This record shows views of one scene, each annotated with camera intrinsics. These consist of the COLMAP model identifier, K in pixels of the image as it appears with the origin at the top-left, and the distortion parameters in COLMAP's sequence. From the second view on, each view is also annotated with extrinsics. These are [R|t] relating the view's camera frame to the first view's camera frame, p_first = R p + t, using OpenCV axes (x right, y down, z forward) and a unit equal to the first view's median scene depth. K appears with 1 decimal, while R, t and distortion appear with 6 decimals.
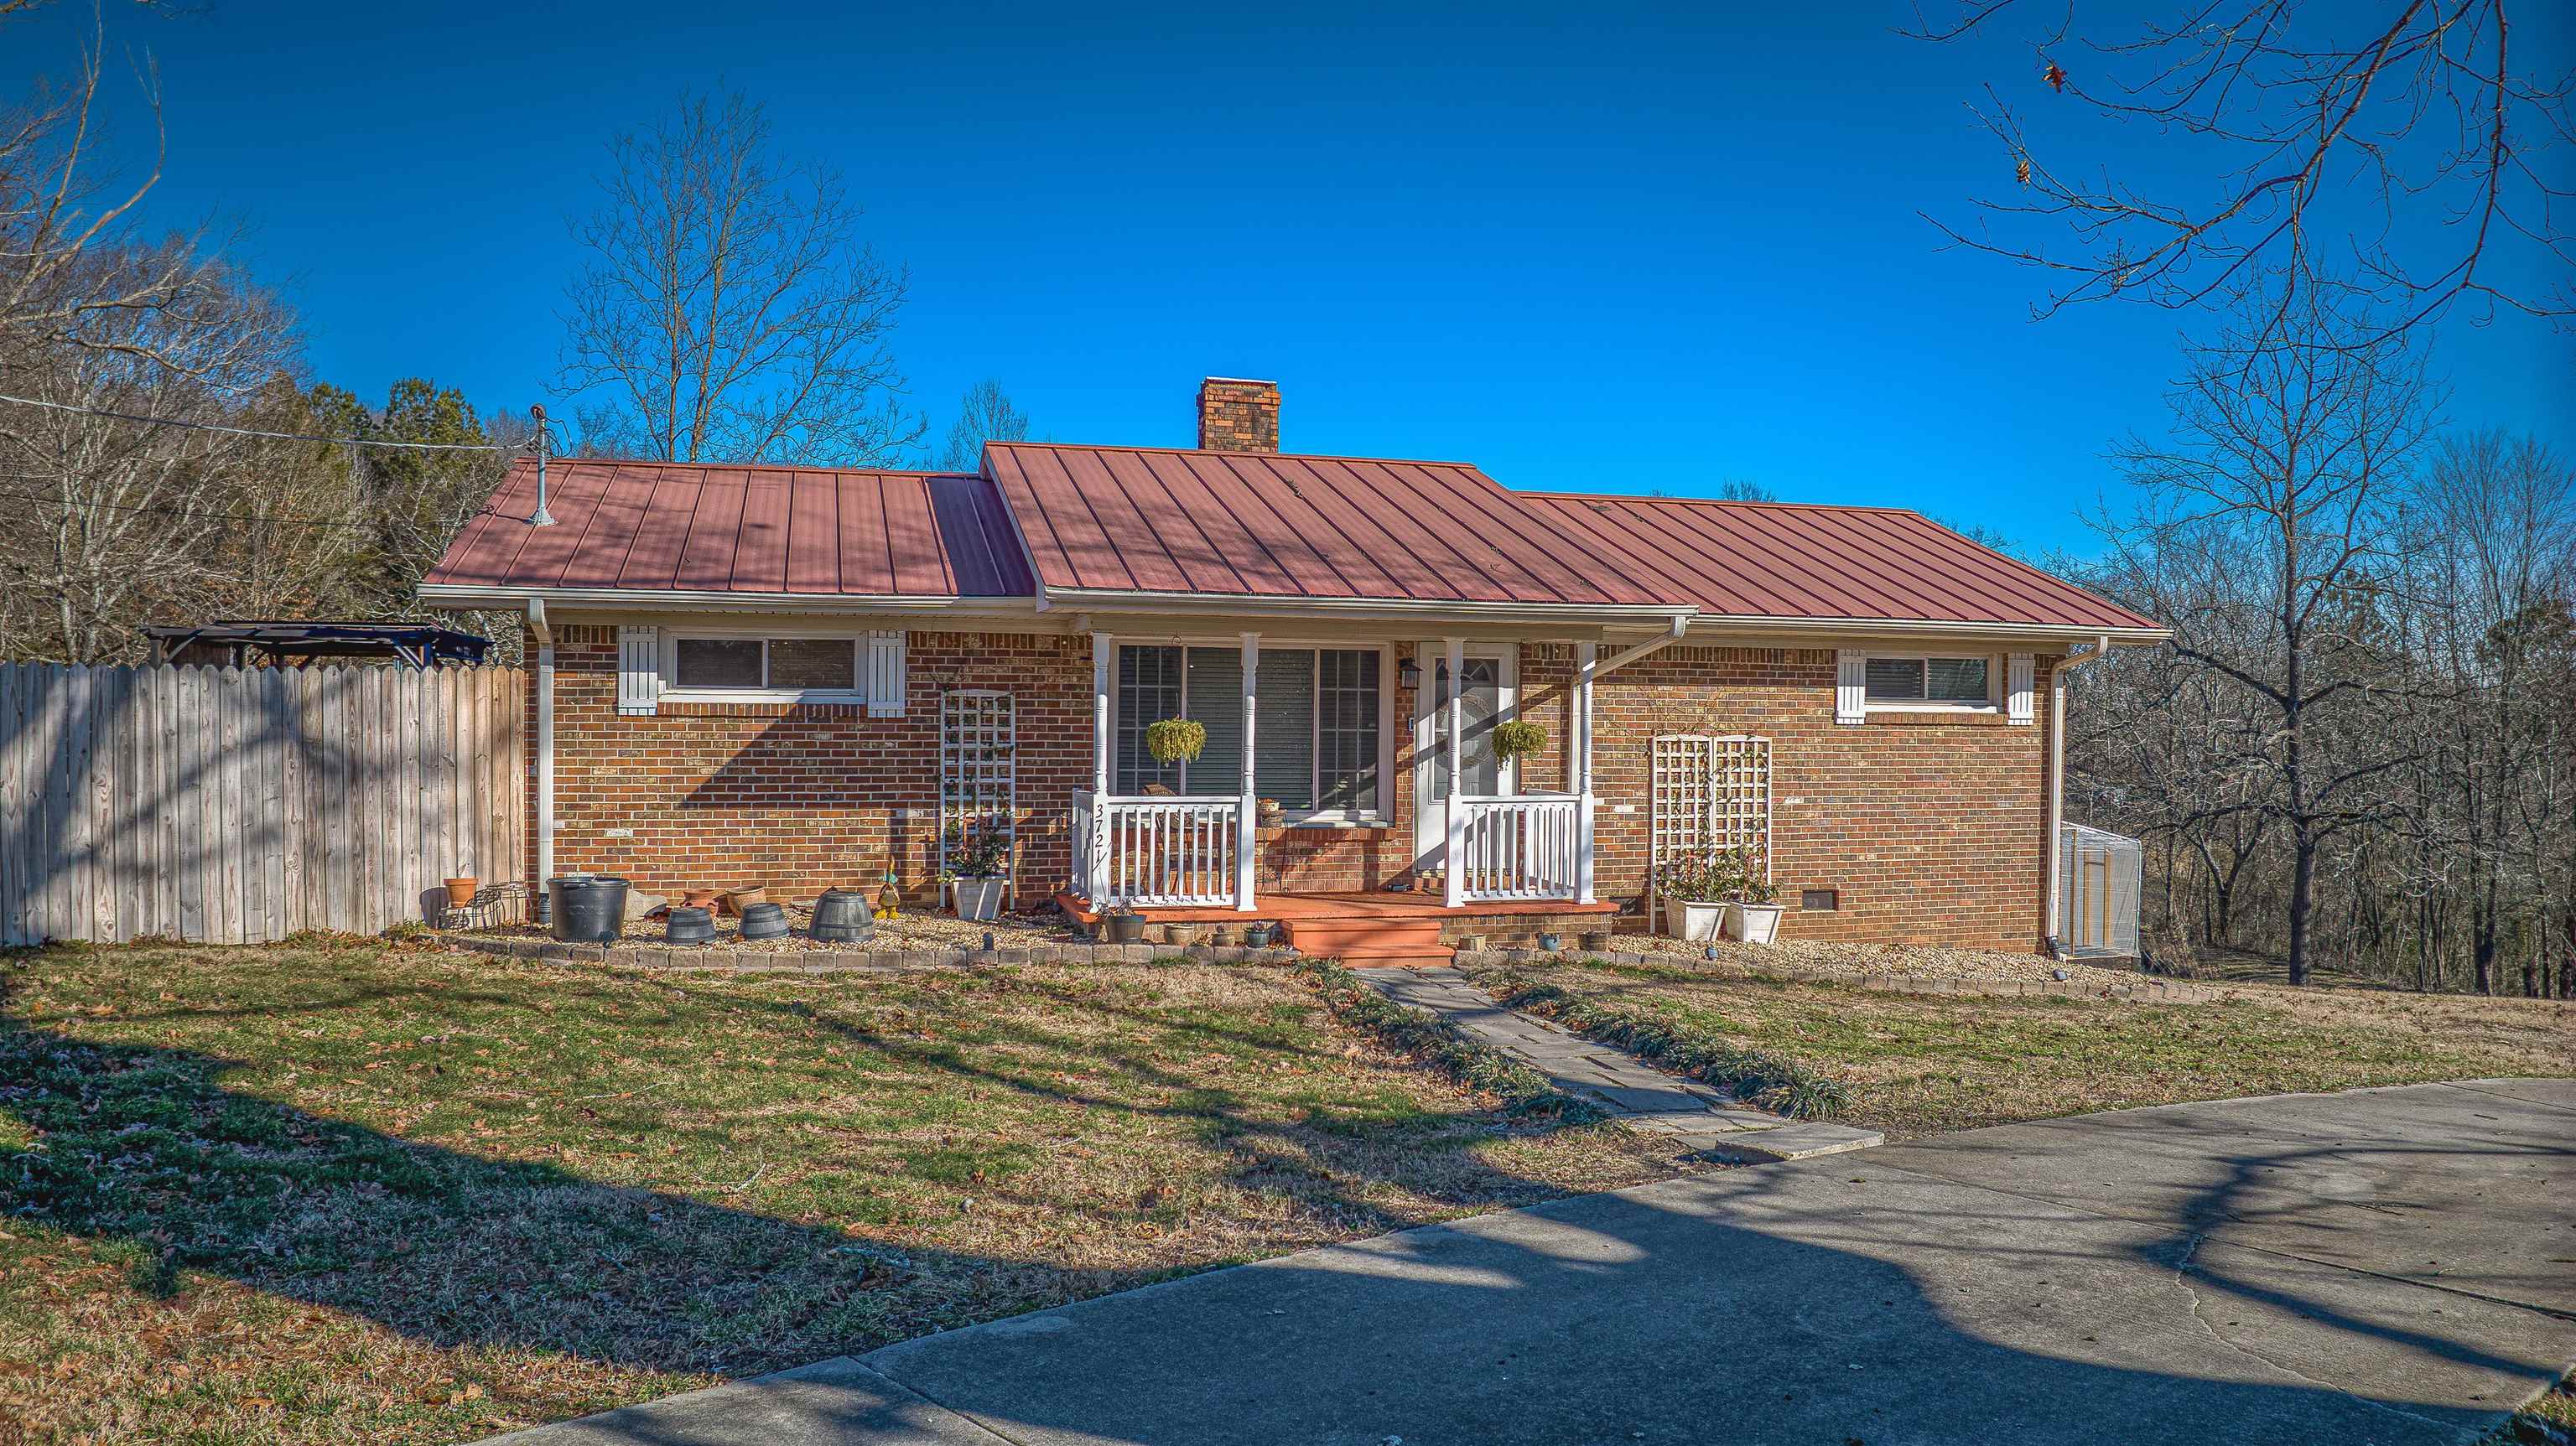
lens RADIAL K [[1815.8, 0, 1292.7], [0, 1815.8, 709.2], [0, 0, 1]] dist [-0.097031, -0.018174]
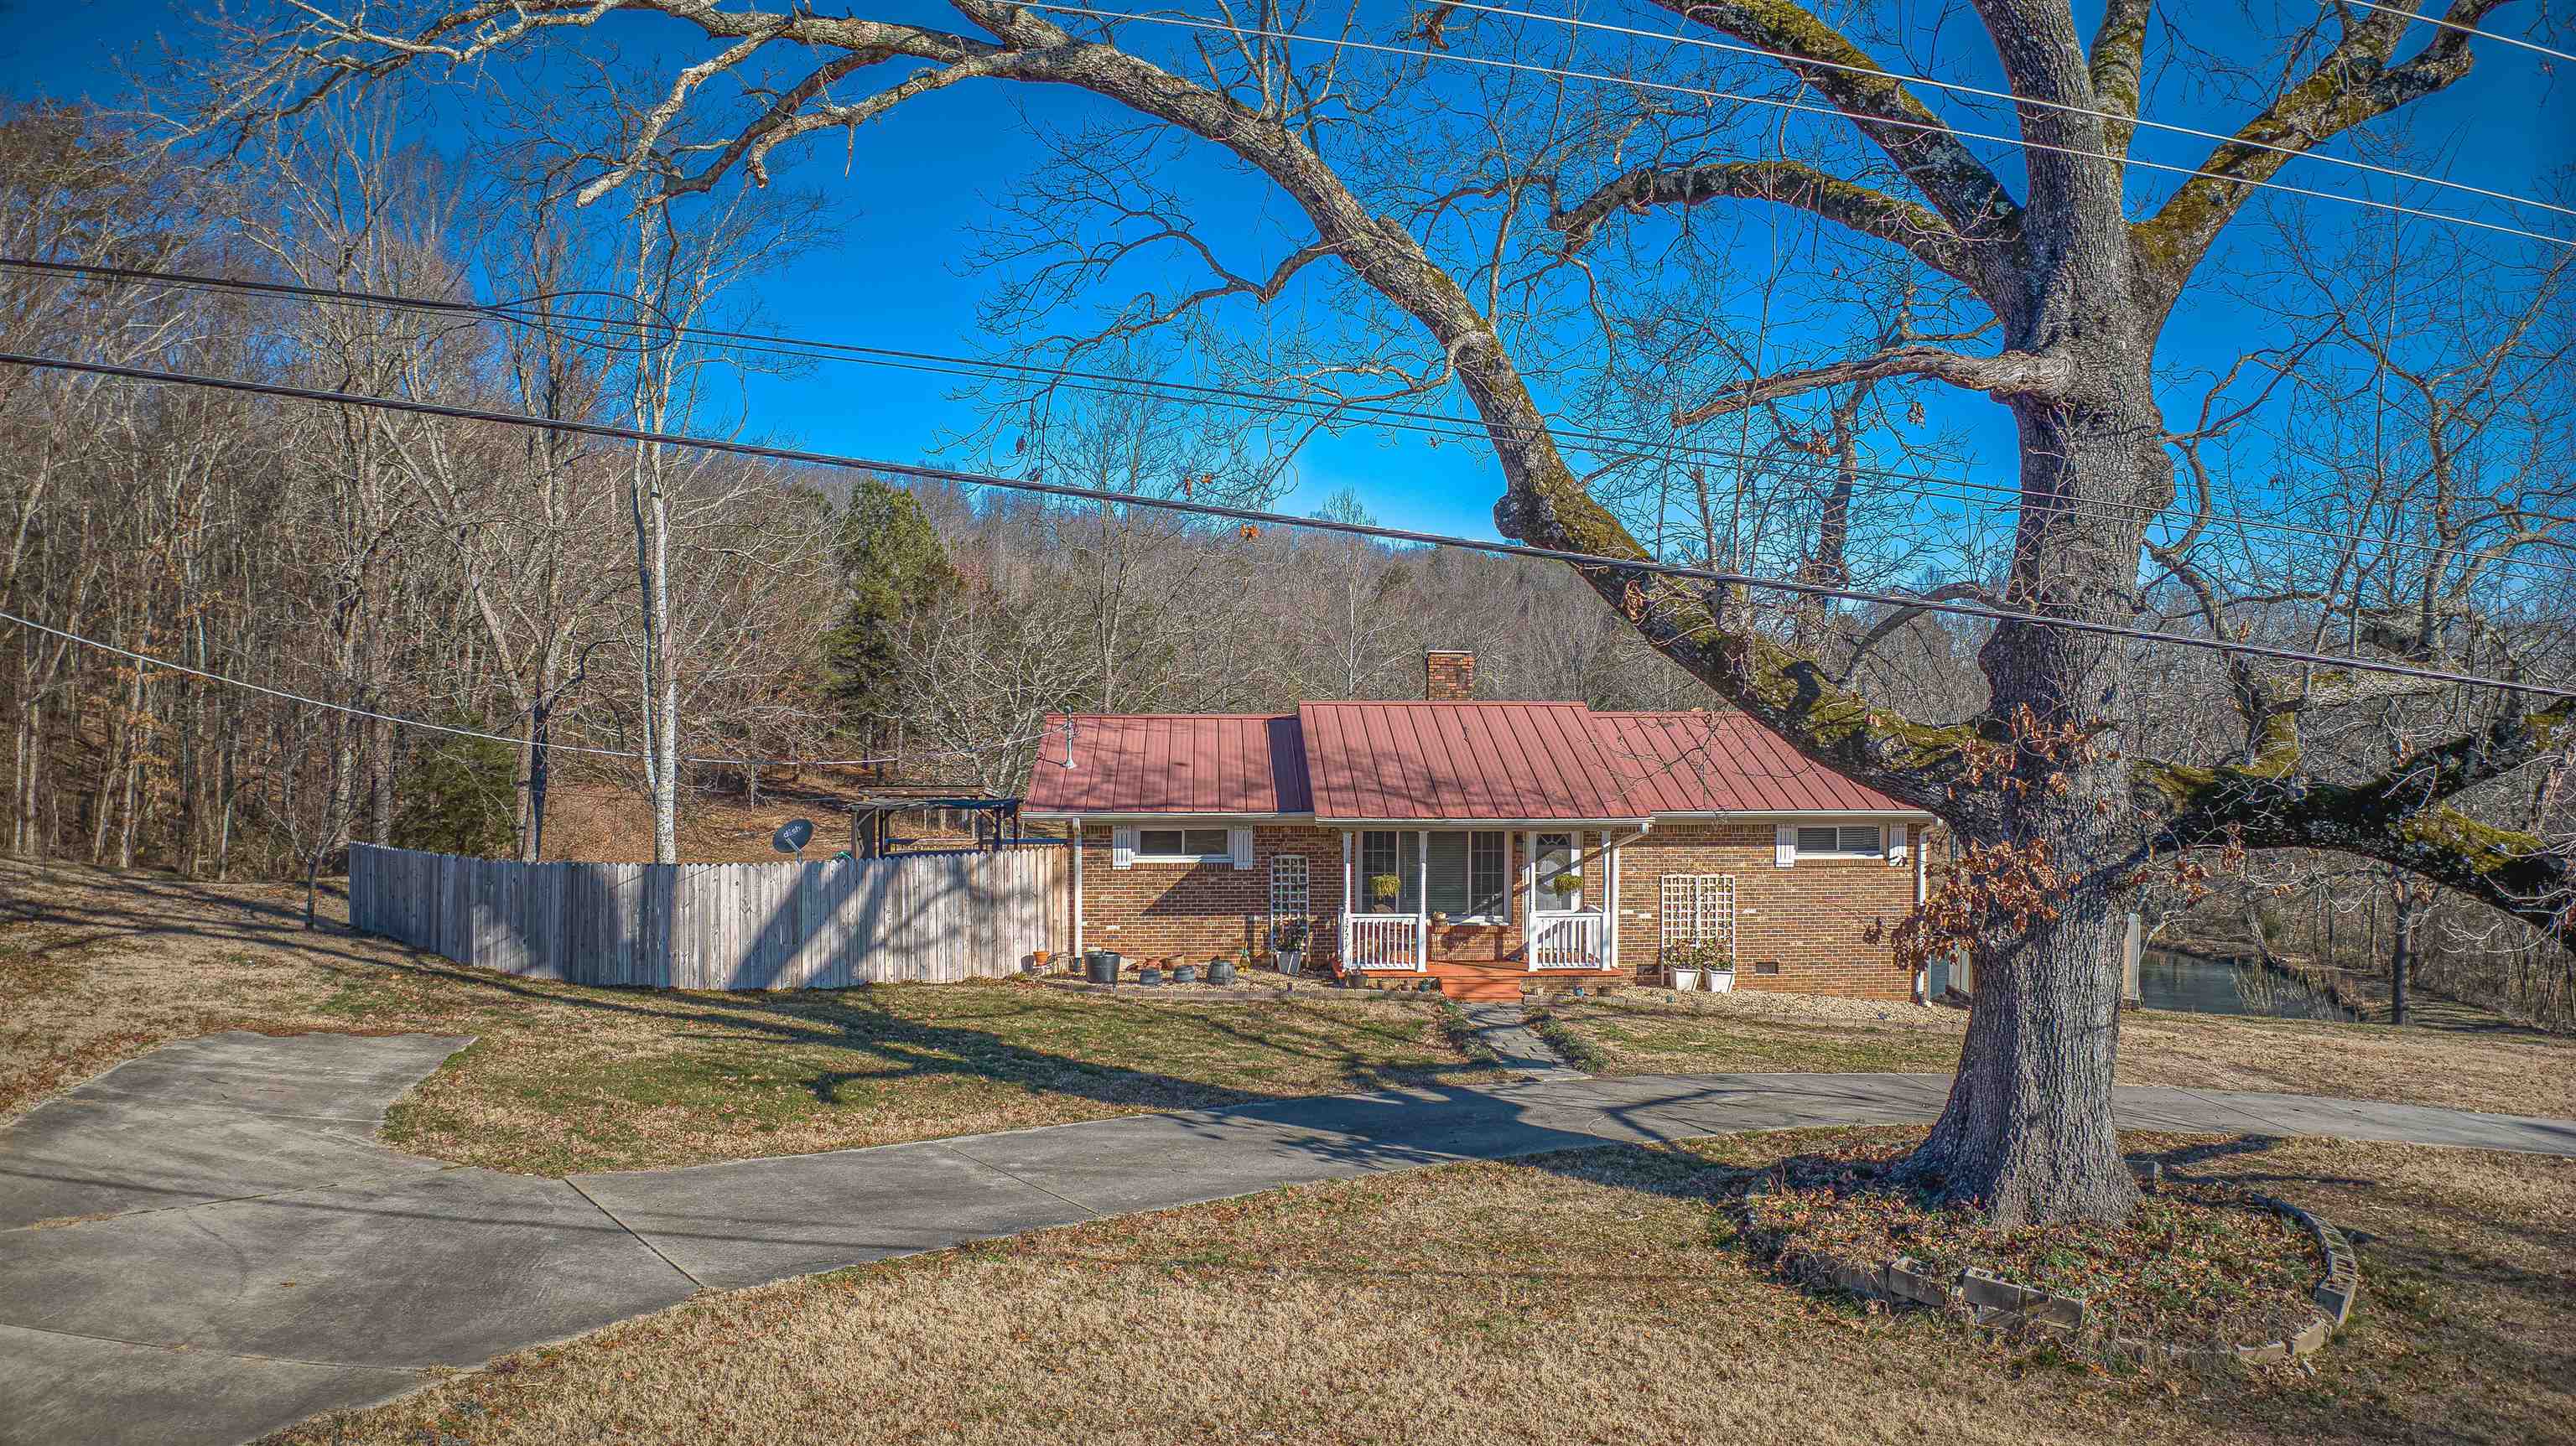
lens RADIAL K [[1704.4, 0, 1289.2], [0, 1704.4, 725.9], [0, 0, 1]] dist [-0.076144, -0.003891]
pose [[0.978272, -0.007355, -0.207195, 0.220196], [0.006346, 0.999965, -0.005534, -0.148029], [0.207228, 0.004099, 0.978284, -0.846508]]
